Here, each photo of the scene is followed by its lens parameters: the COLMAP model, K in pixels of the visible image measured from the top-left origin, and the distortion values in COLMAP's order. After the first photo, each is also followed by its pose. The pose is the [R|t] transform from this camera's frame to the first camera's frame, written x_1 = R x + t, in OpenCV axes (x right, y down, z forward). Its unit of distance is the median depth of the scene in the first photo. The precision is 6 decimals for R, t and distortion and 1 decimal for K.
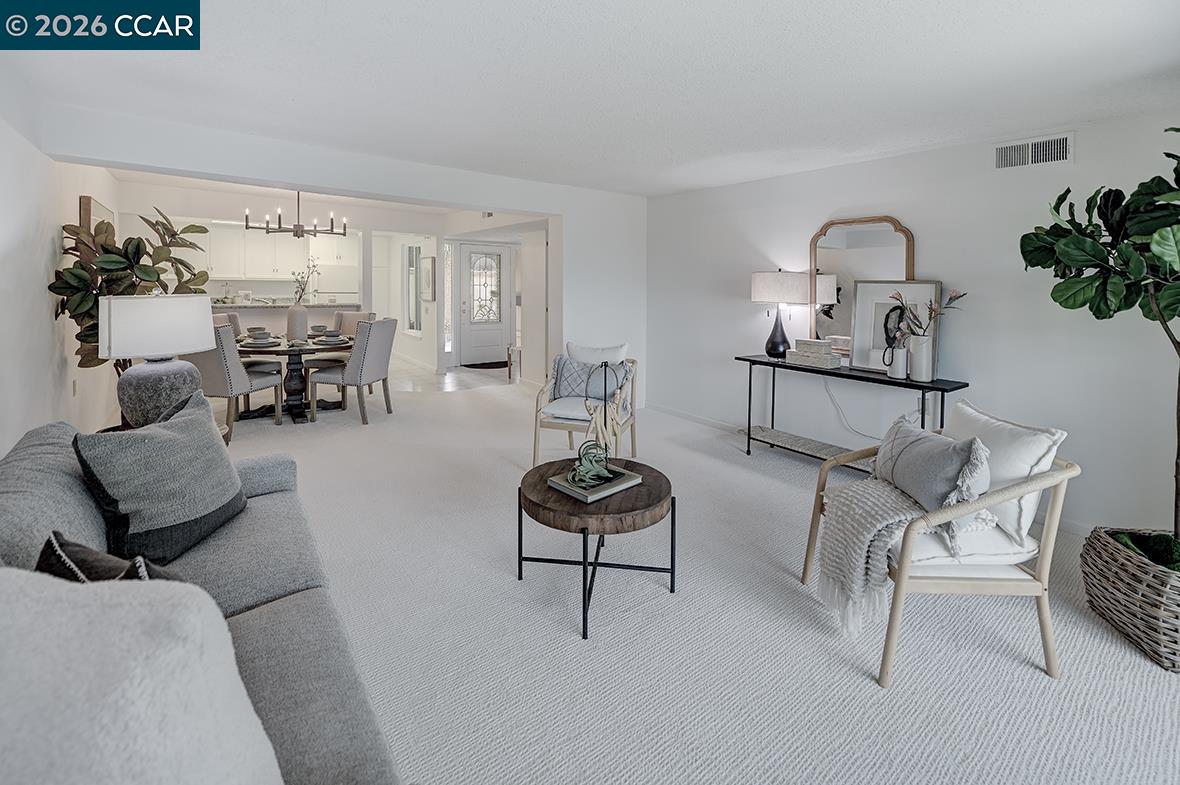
lens RADIAL K [[508.3, 0, 596.6], [0, 508.3, 393.5], [0, 0, 1]] dist [-0.013446, -0.000003]
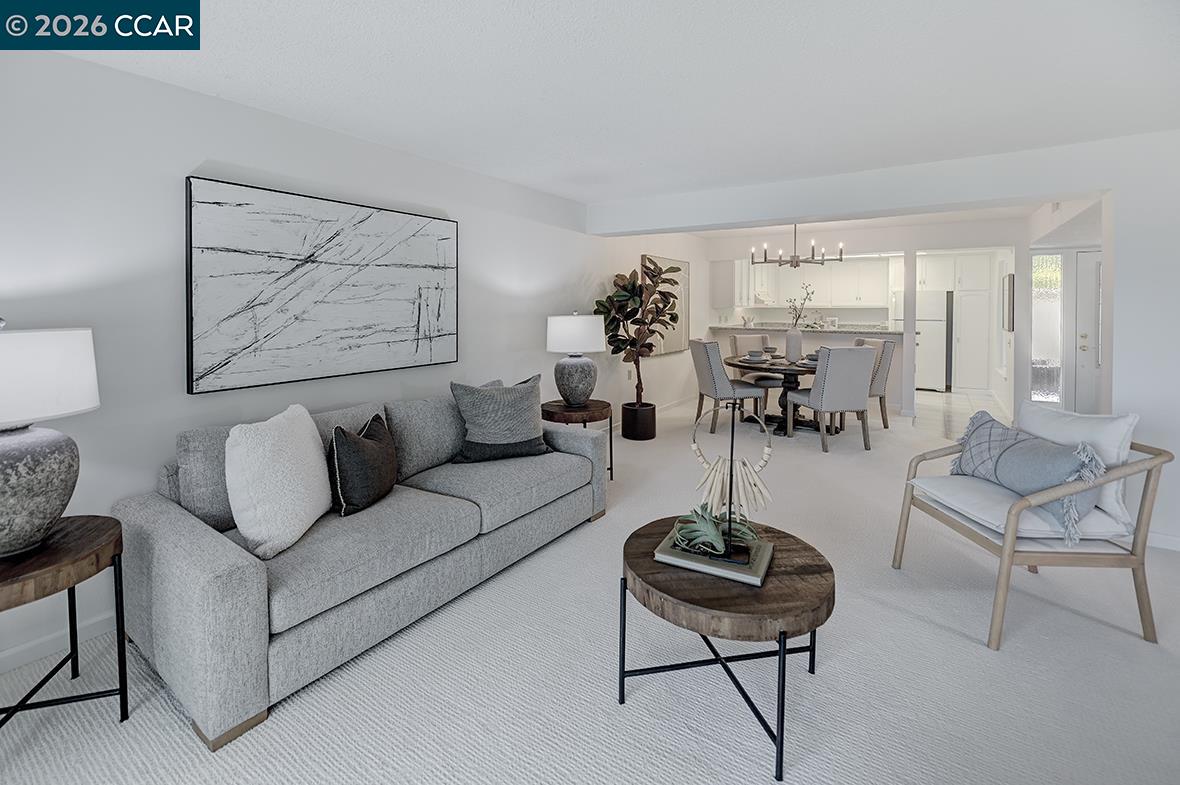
lens RADIAL K [[508.3, 0, 596.6], [0, 508.3, 393.5], [0, 0, 1]] dist [-0.013446, -0.000003]
pose [[0.302931, 0.141839, -0.942398, 0.348209], [-0.195474, 0.977085, 0.084225, -0.051638], [0.932750, 0.158700, 0.323716, 0.291747]]
